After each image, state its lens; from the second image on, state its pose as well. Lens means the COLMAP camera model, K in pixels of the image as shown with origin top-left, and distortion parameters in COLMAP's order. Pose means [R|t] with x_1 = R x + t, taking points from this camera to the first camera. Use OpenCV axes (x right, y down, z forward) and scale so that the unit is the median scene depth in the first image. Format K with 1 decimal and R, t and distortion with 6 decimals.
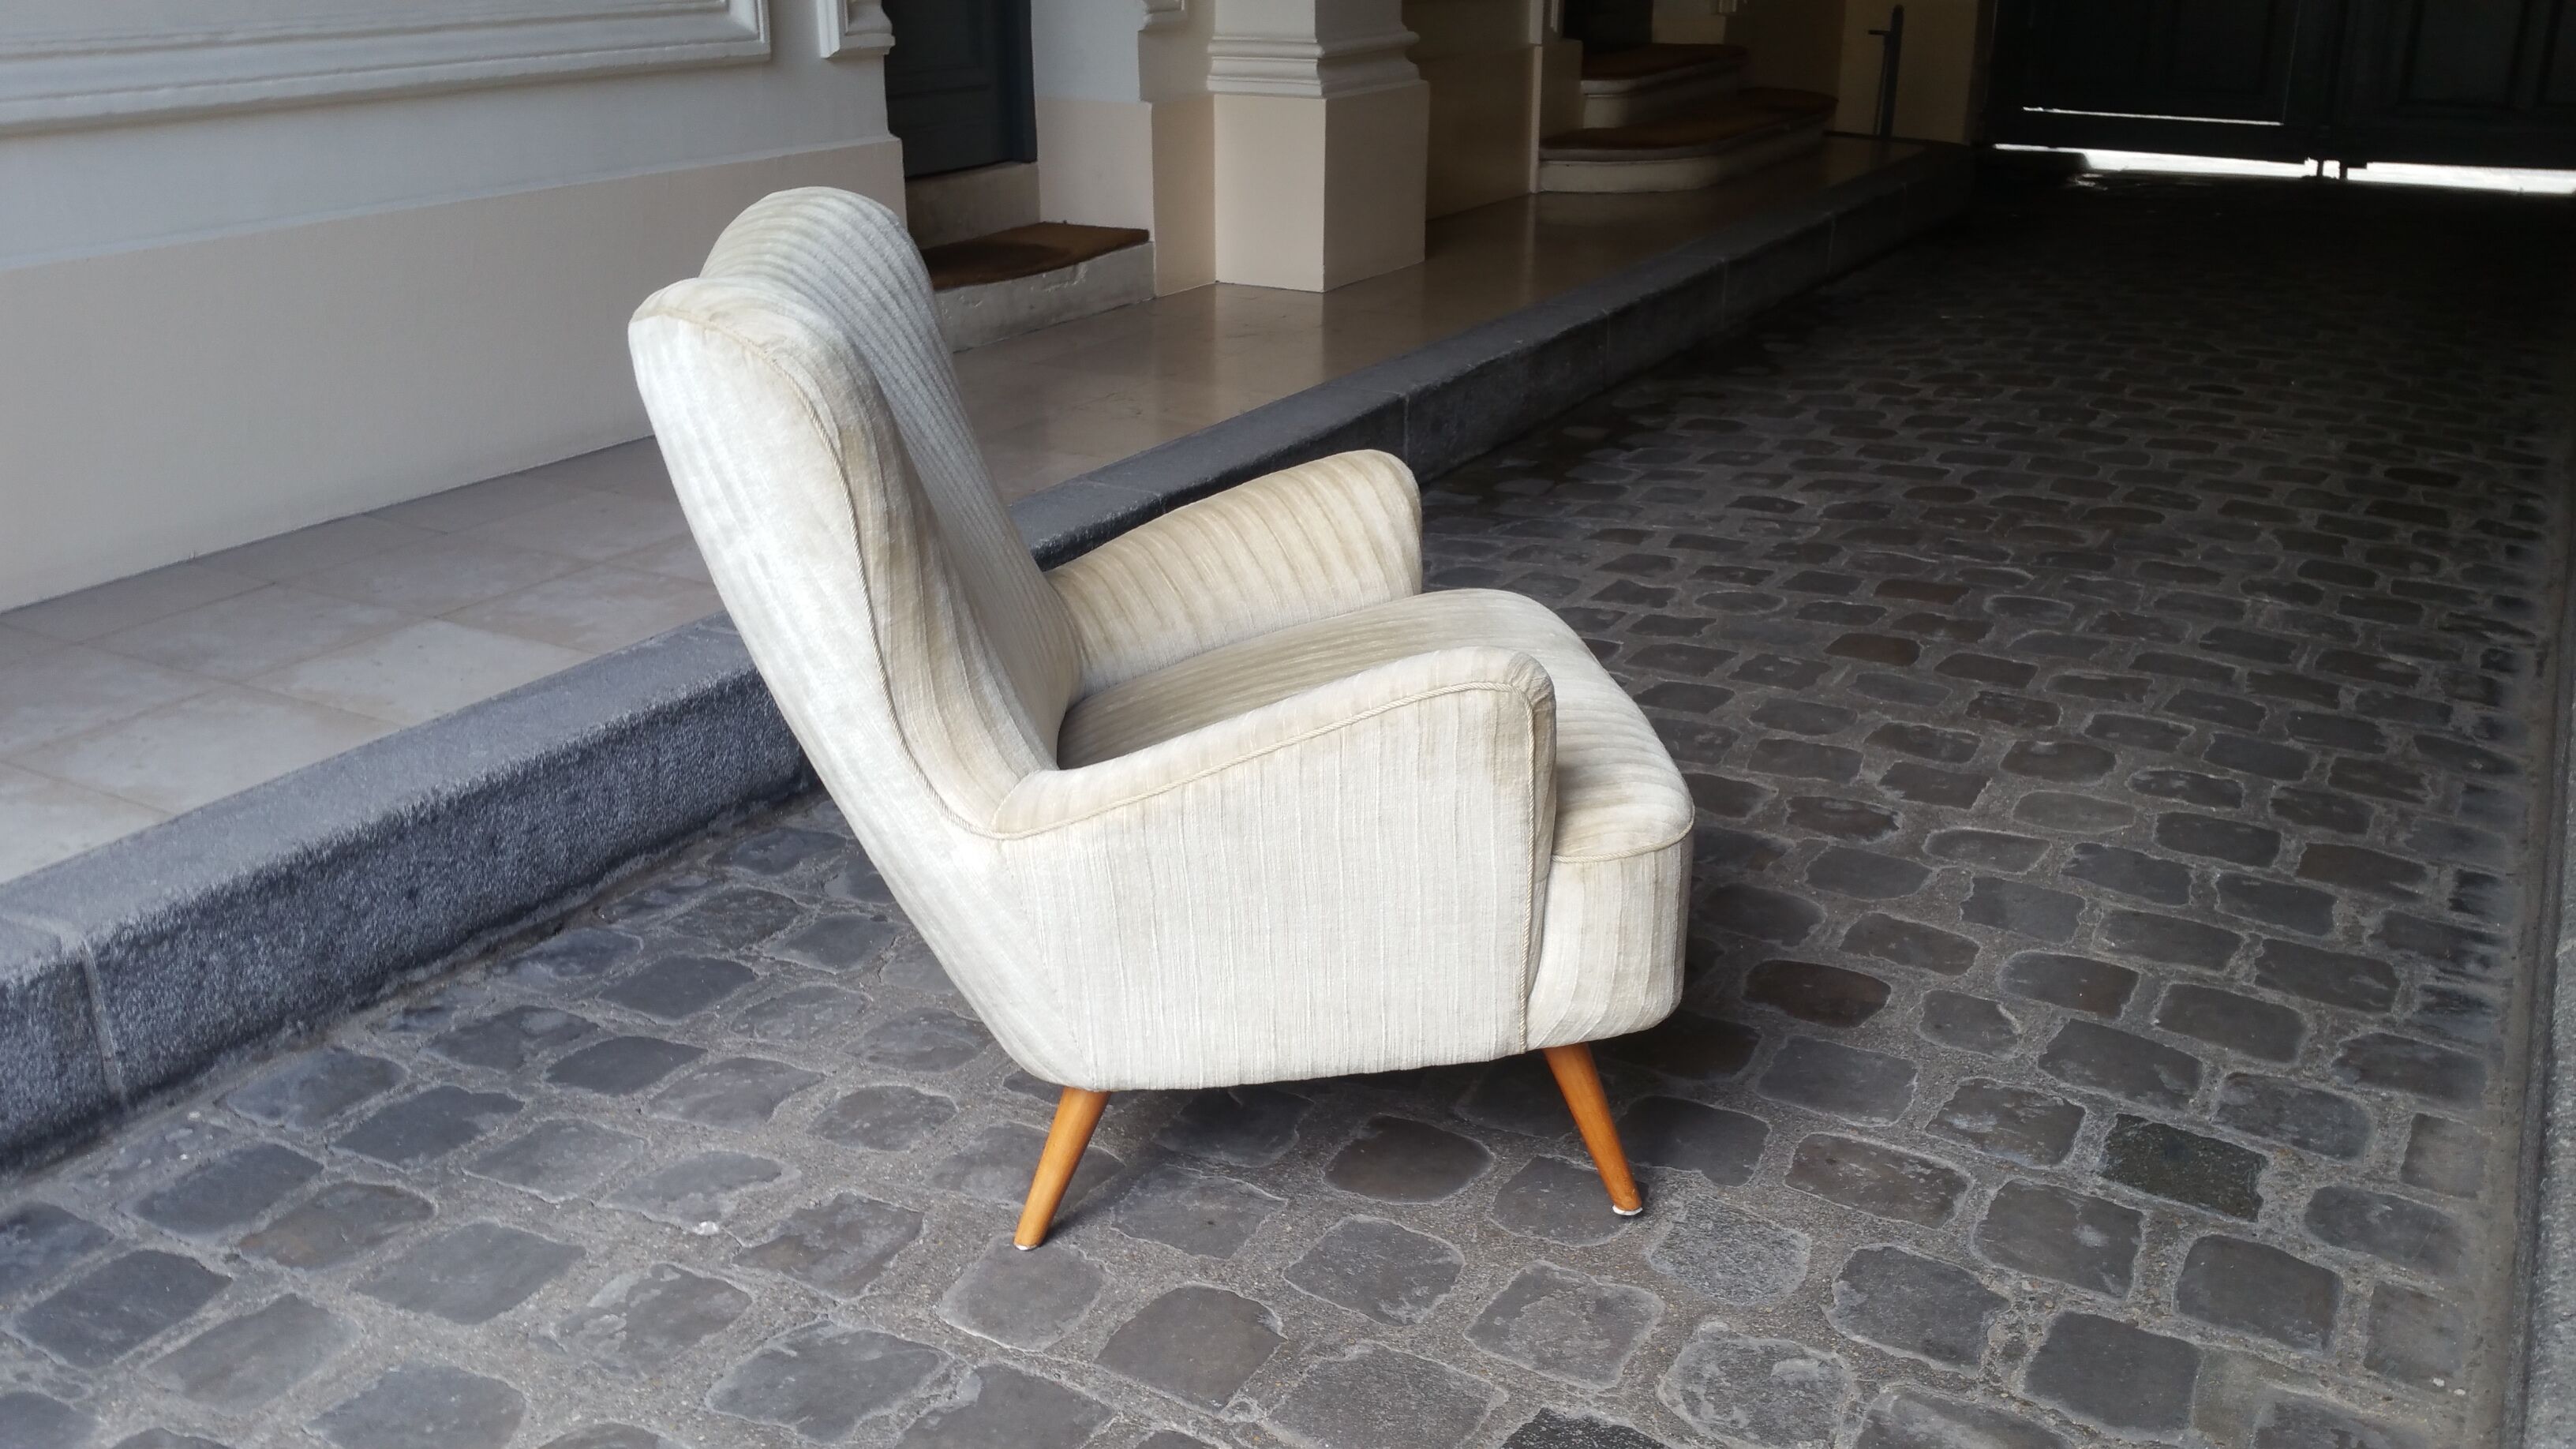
lens RADIAL K [[2219.6, 0, 1283.2], [0, 2219.6, 740.1], [0, 0, 1]] dist [0.175739, -0.385832]
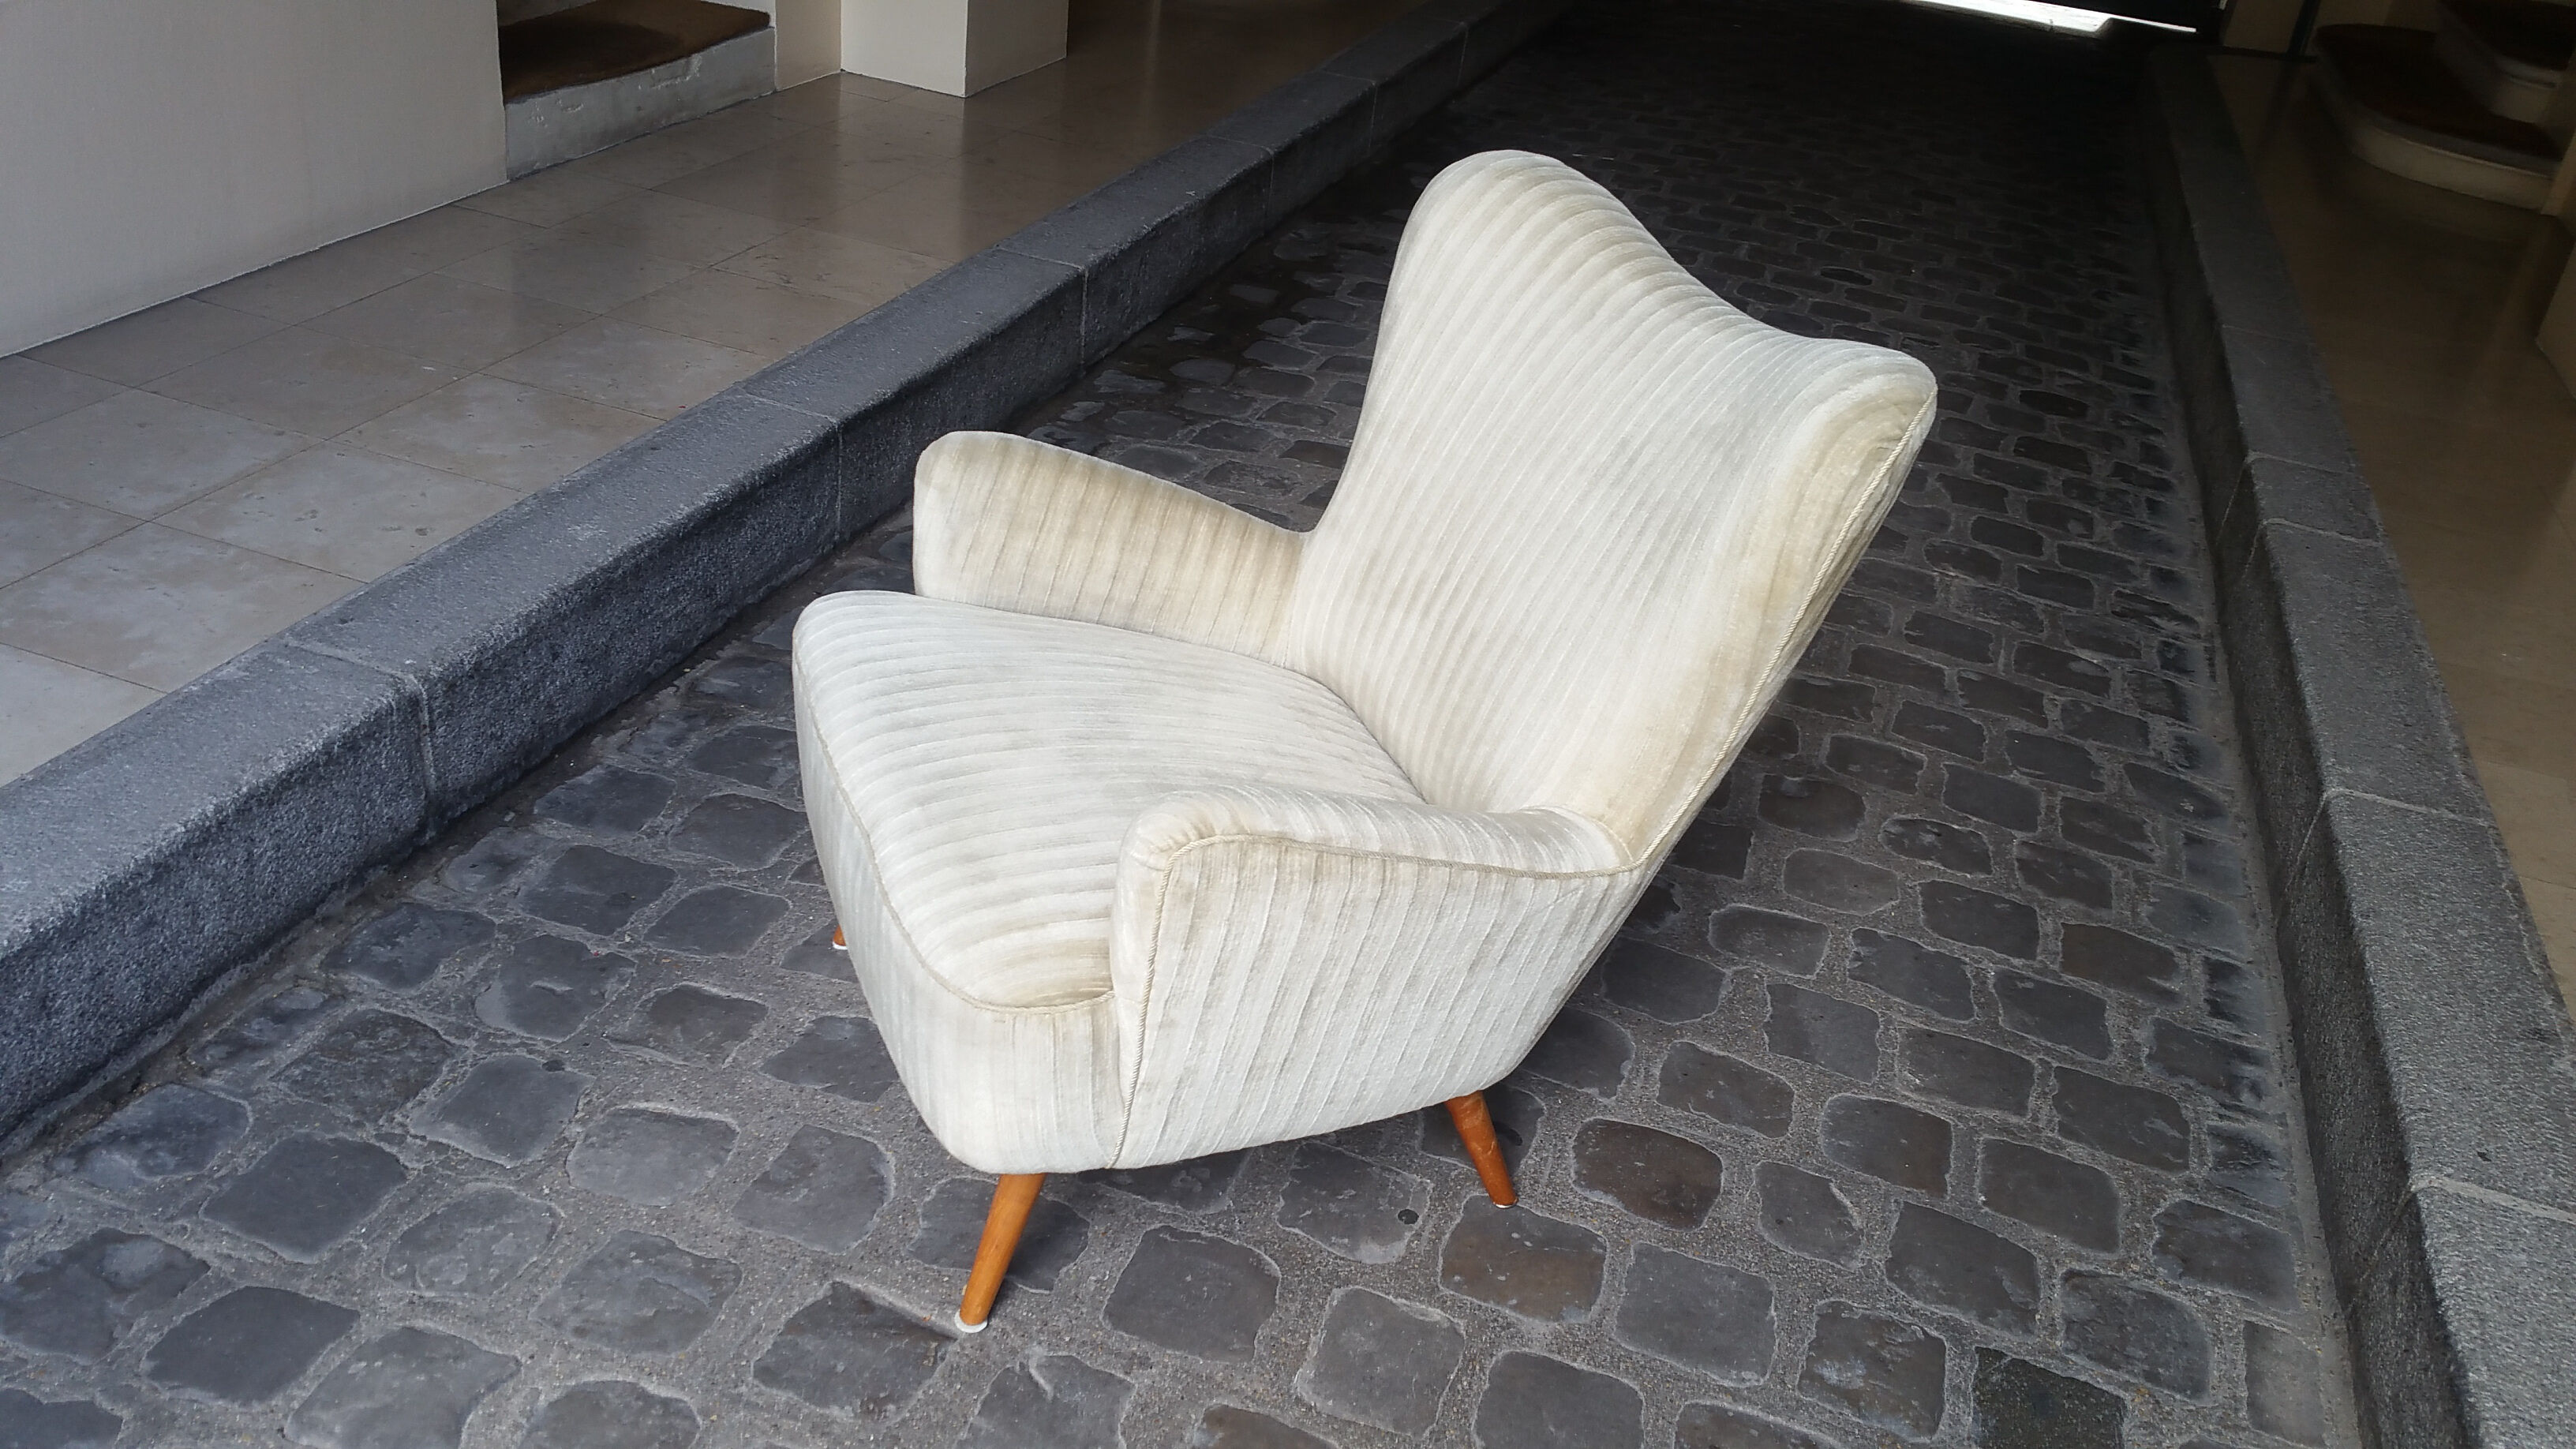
lens RADIAL K [[2073.1, 0, 1284.9], [0, 2073.1, 776.1], [0, 0, 1]] dist [0.151721, -0.336129]
pose [[0.975363, 0.006761, 0.220501, -0.092687], [-0.045169, 0.984475, 0.169612, -0.175774], [-0.215931, -0.175393, 0.960527, 0.220732]]
